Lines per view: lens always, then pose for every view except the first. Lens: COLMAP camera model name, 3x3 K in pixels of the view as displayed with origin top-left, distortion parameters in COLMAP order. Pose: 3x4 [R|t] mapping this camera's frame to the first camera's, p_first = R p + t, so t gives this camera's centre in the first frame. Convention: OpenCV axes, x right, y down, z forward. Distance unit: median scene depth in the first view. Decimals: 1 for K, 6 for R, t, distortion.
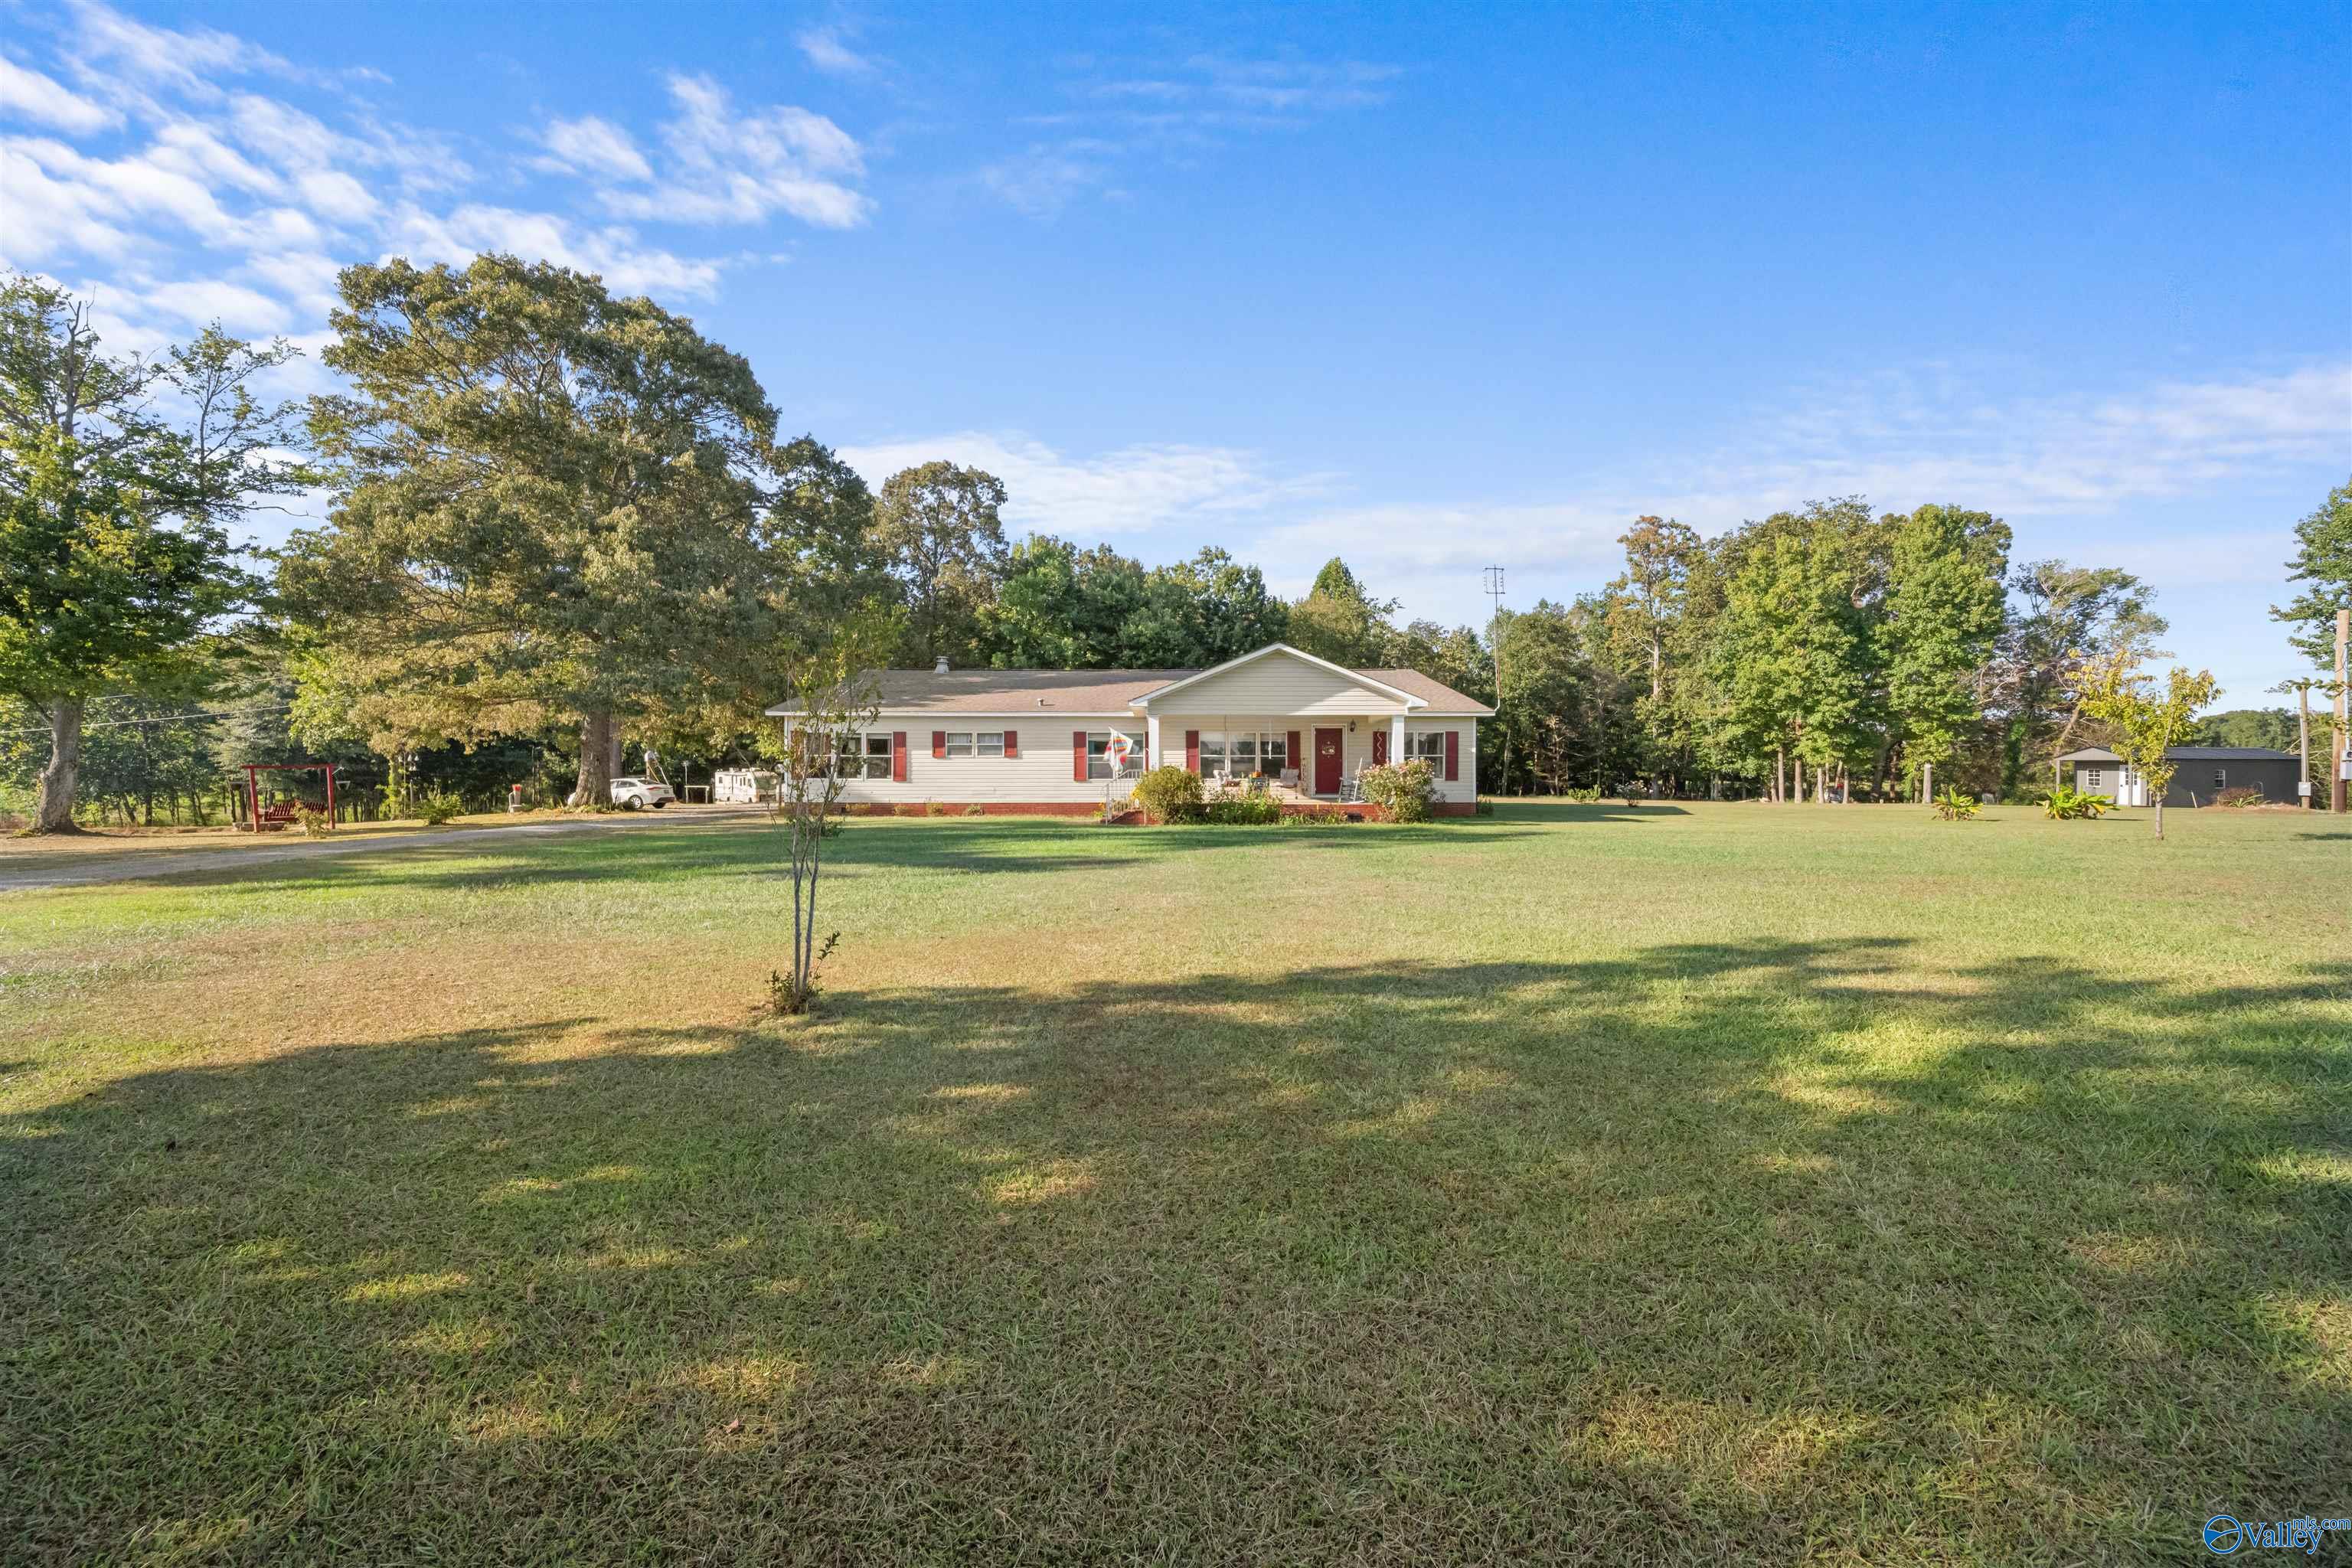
lens RADIAL K [[929.0, 0, 1183.9], [0, 929.0, 785.3], [0, 0, 1]] dist [-0.002854, 0.000572]
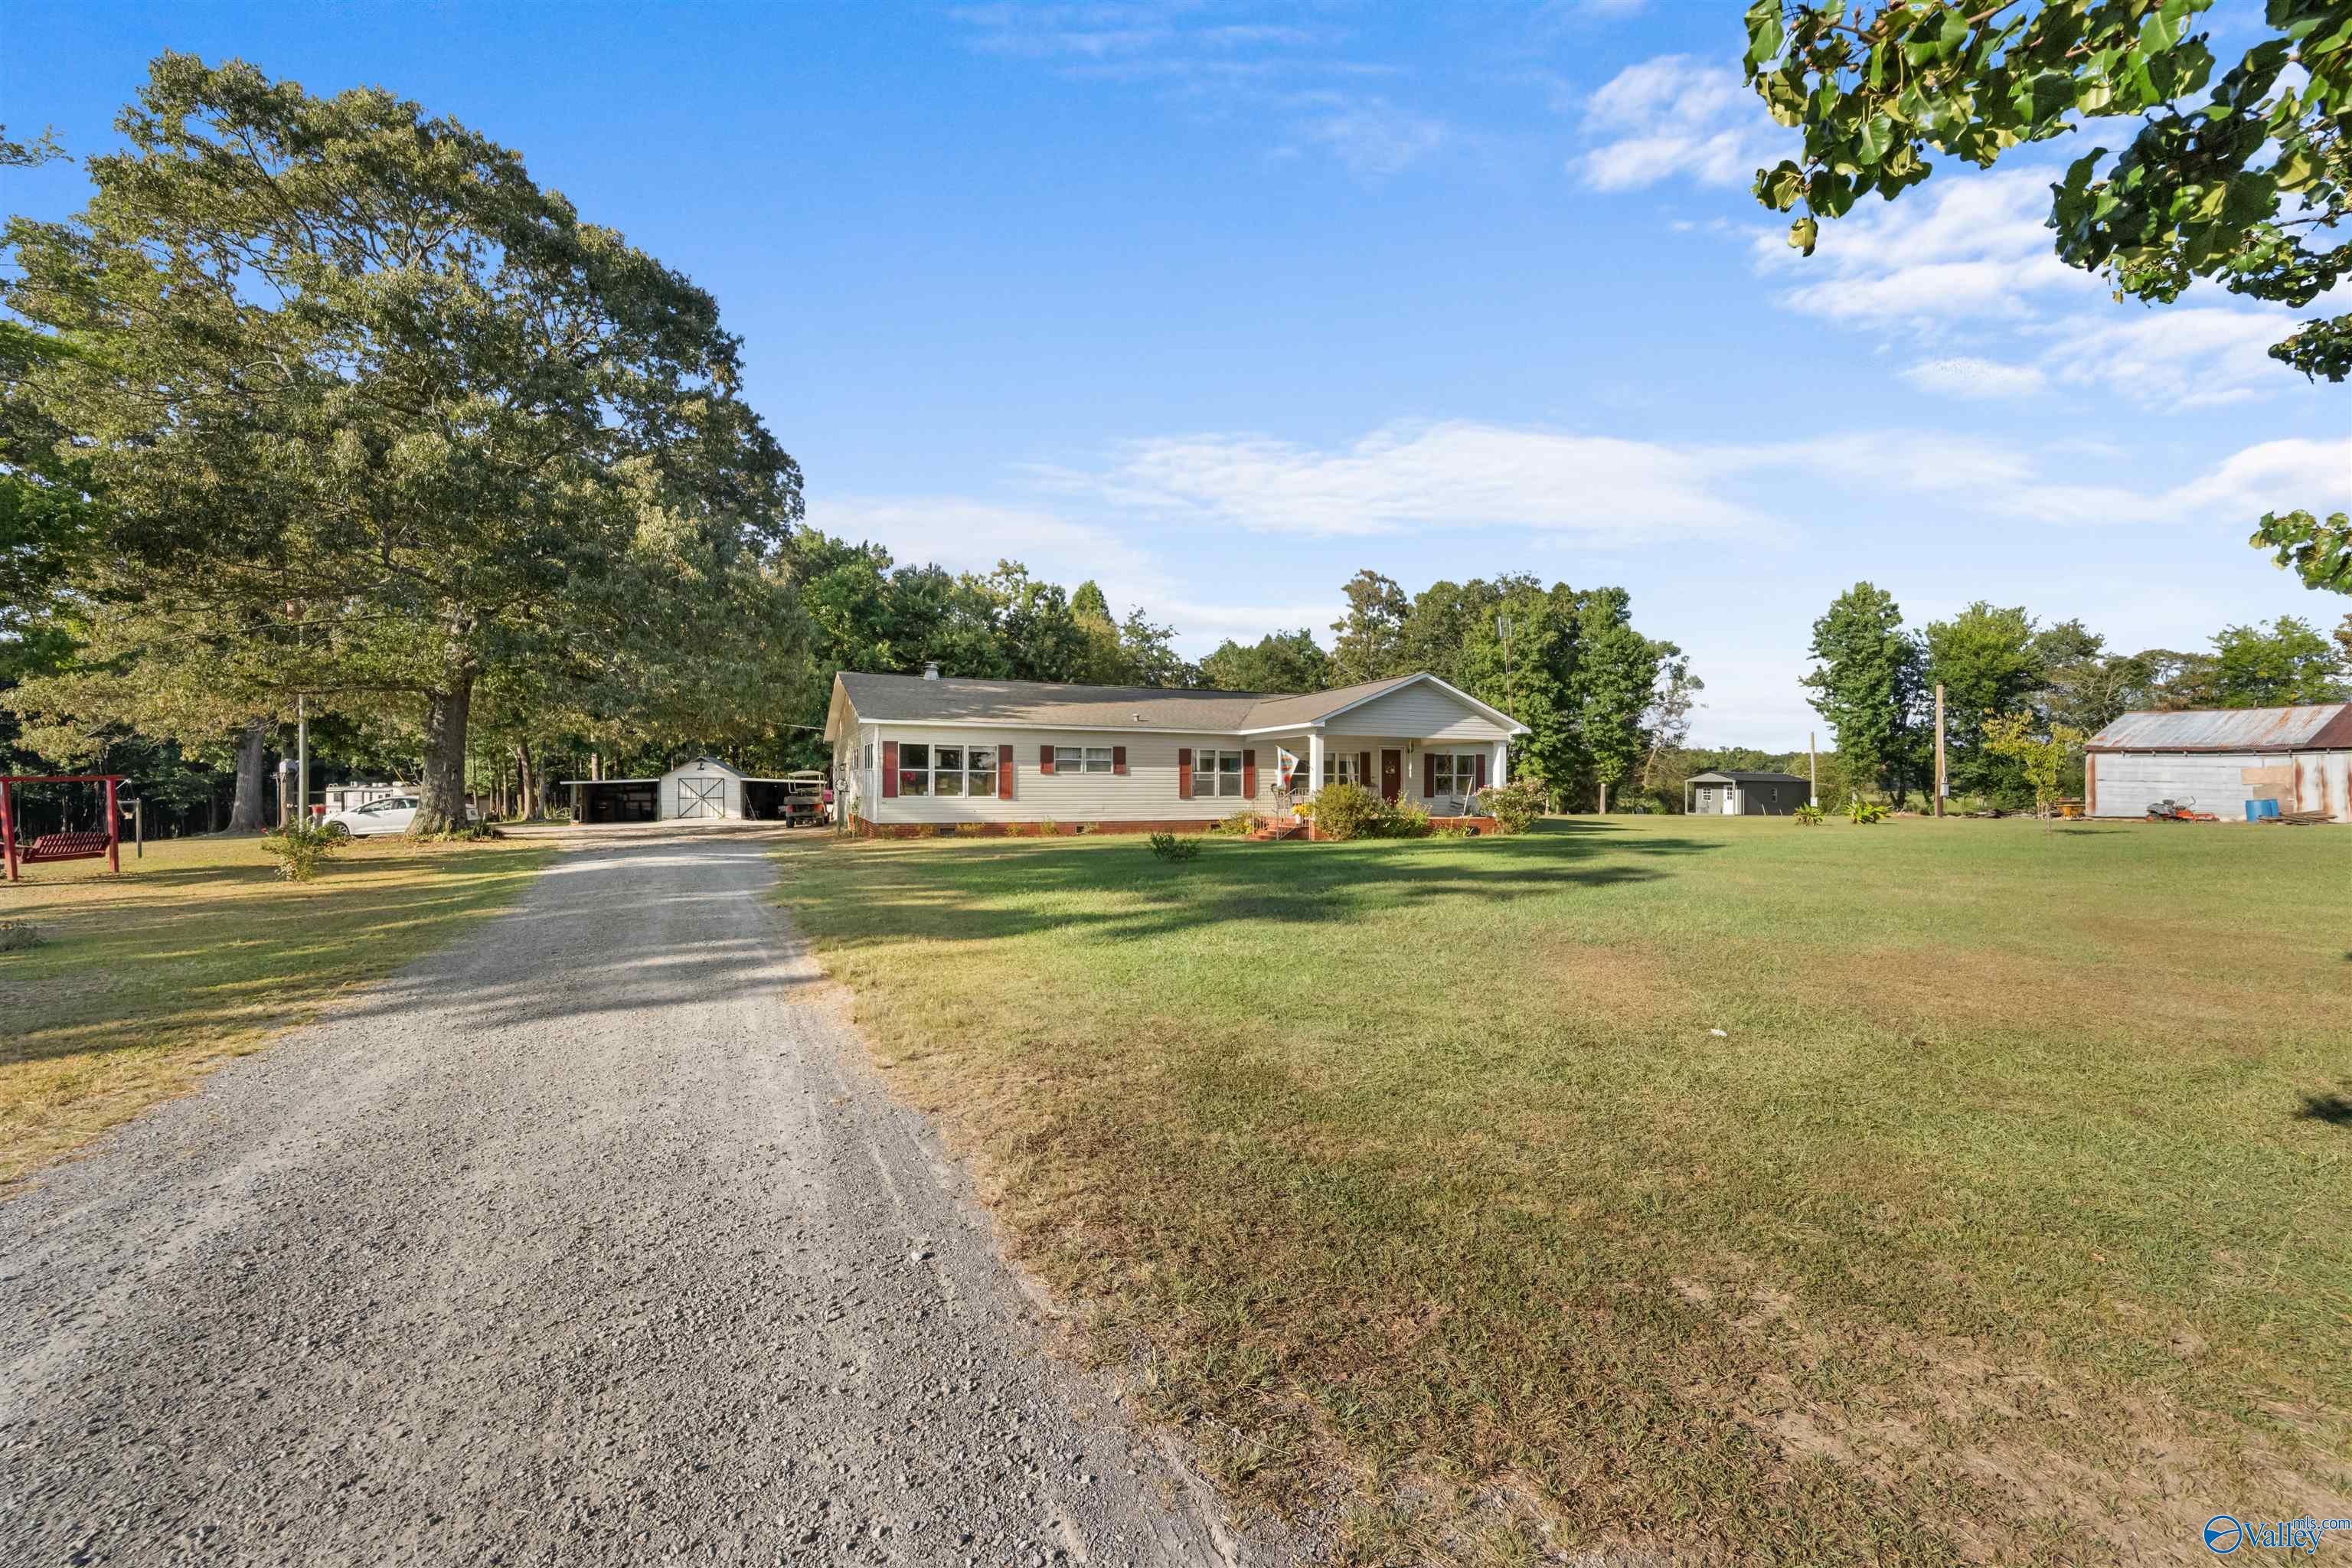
lens RADIAL K [[929.0, 0, 1153.7], [0, 929.0, 782.3], [0, 0, 1]] dist [-0.002854, 0.000572]
pose [[0.920481, 0.004962, 0.390757, -0.309731], [0.003096, 0.999795, -0.019988, -0.001161], [-0.390776, 0.019609, 0.920277, 0.056721]]
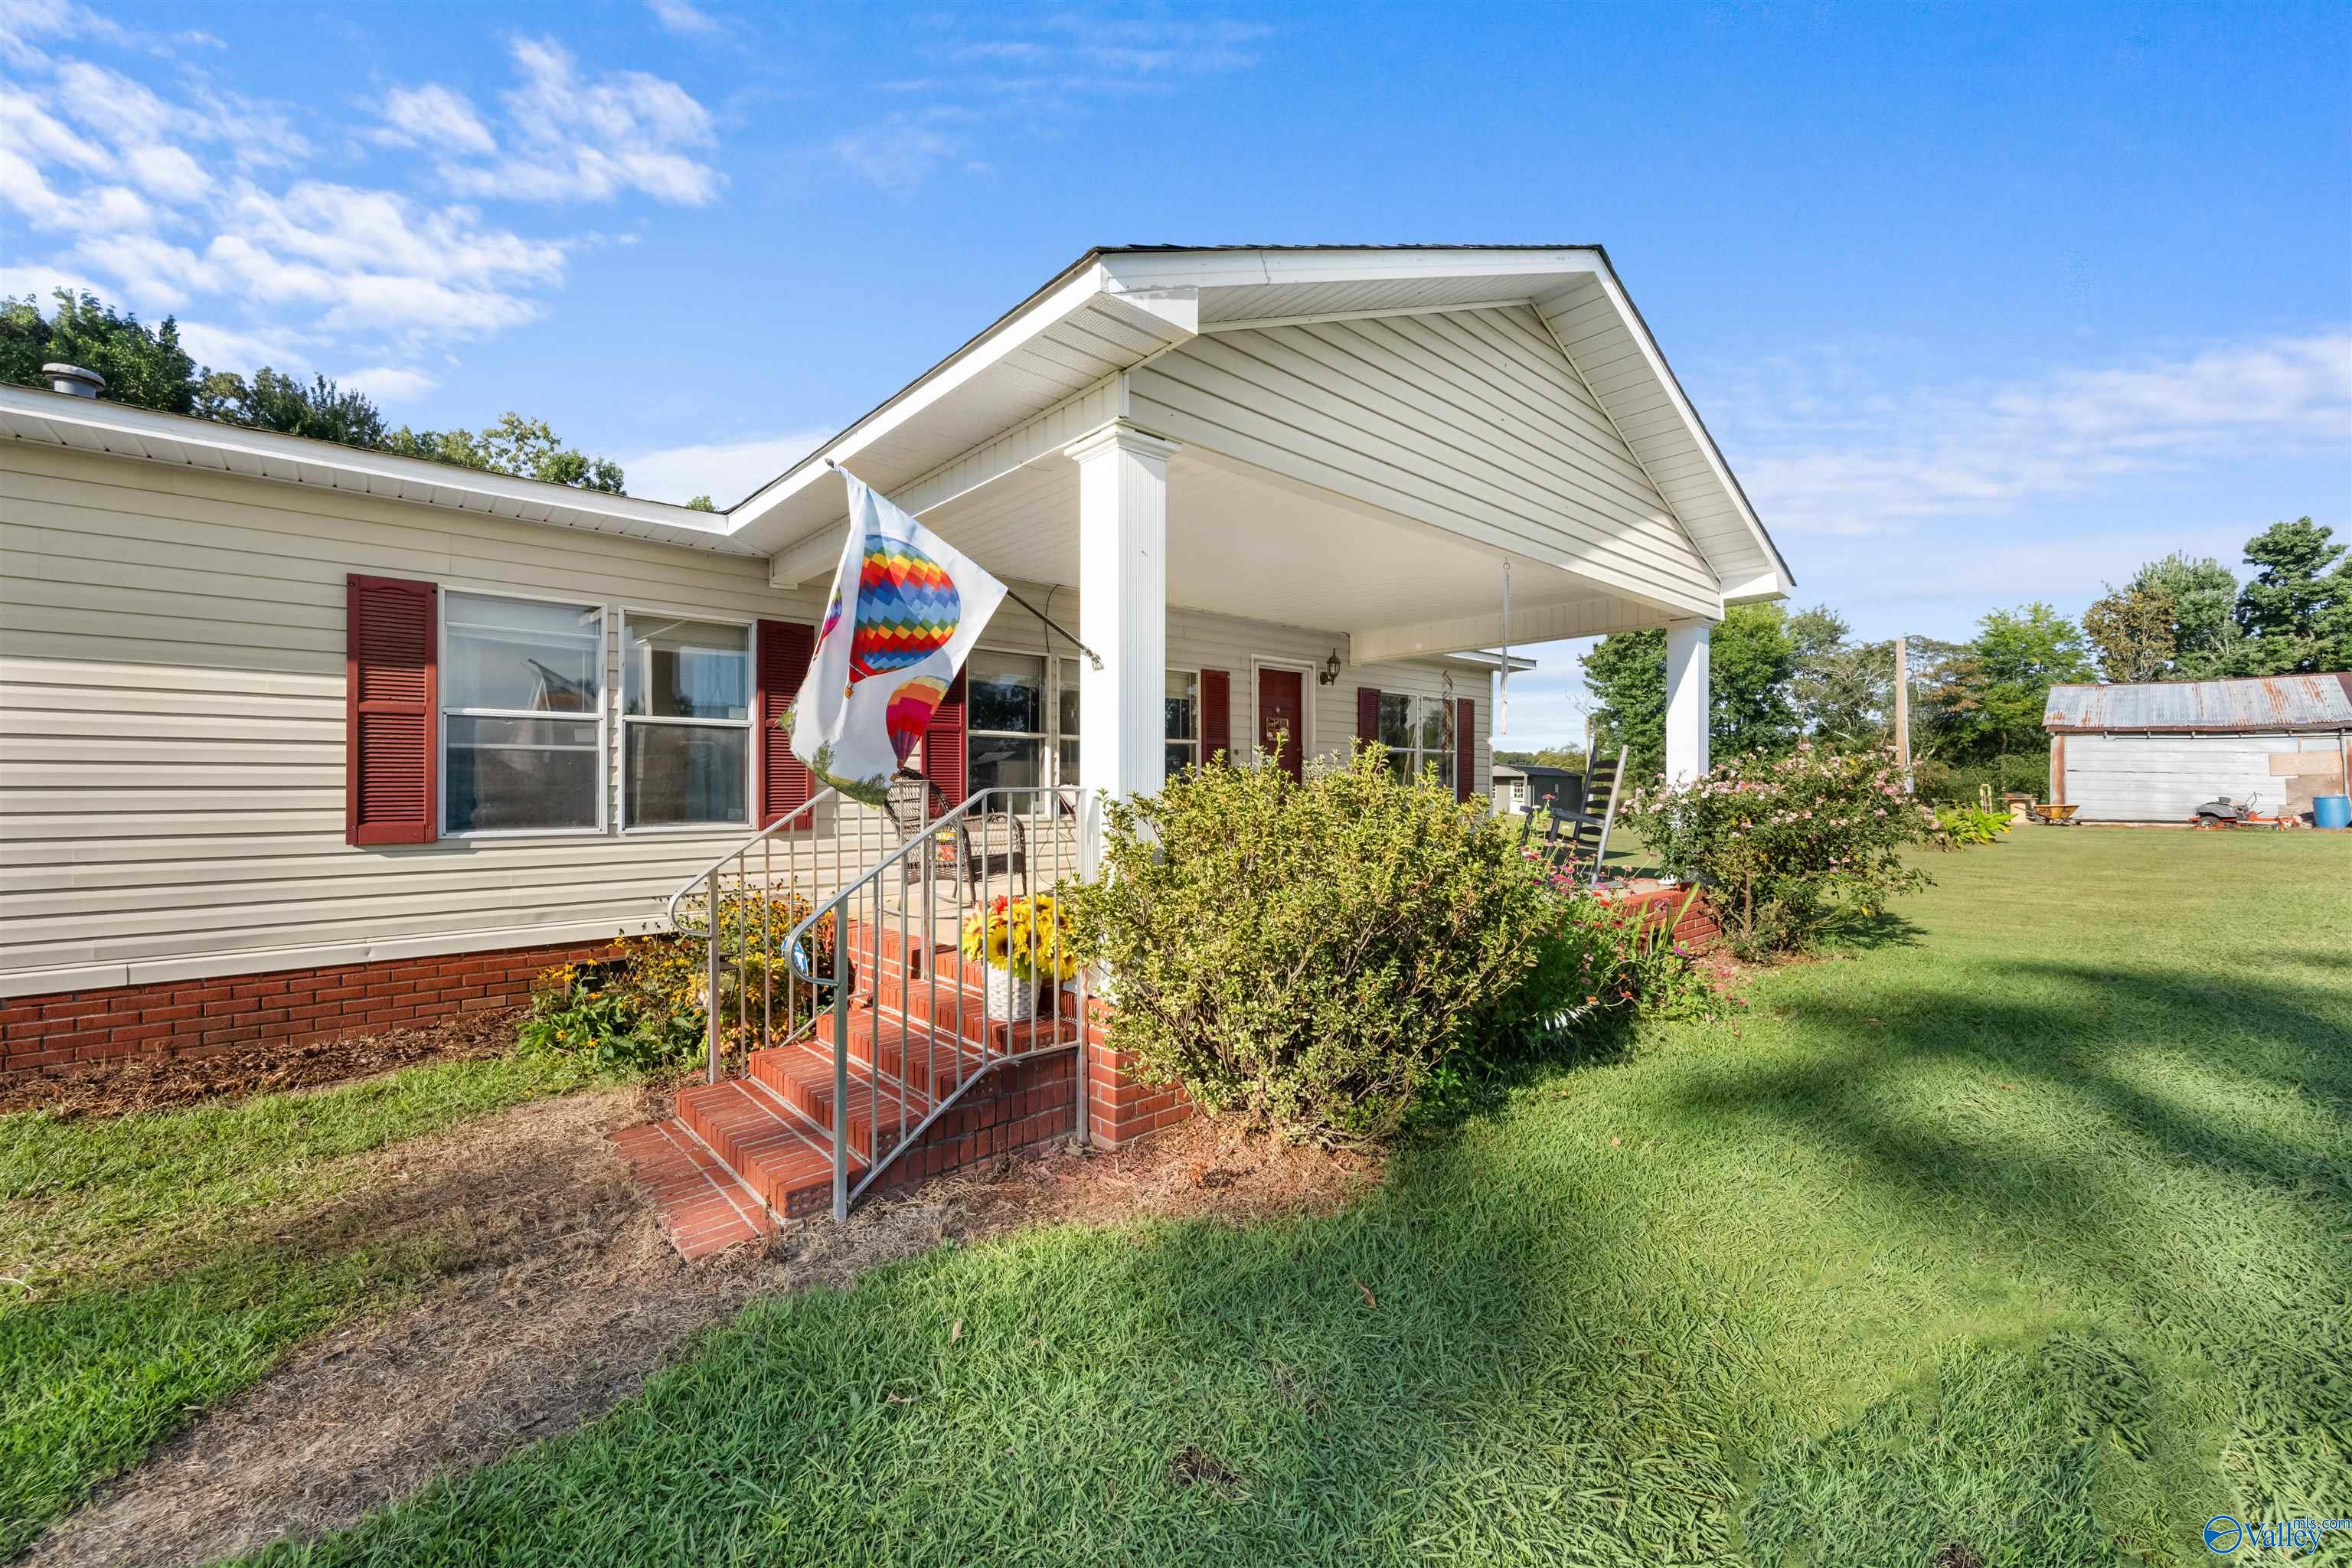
lens RADIAL K [[929.0, 0, 1163.2], [0, 929.0, 784.9], [0, 0, 1]] dist [-0.002854, 0.000572]
pose [[0.747137, -0.000557, 0.664669, -0.071431], [0.012116, 0.999845, -0.012782, -0.007104], [-0.664559, 0.017603, 0.747028, 0.440359]]
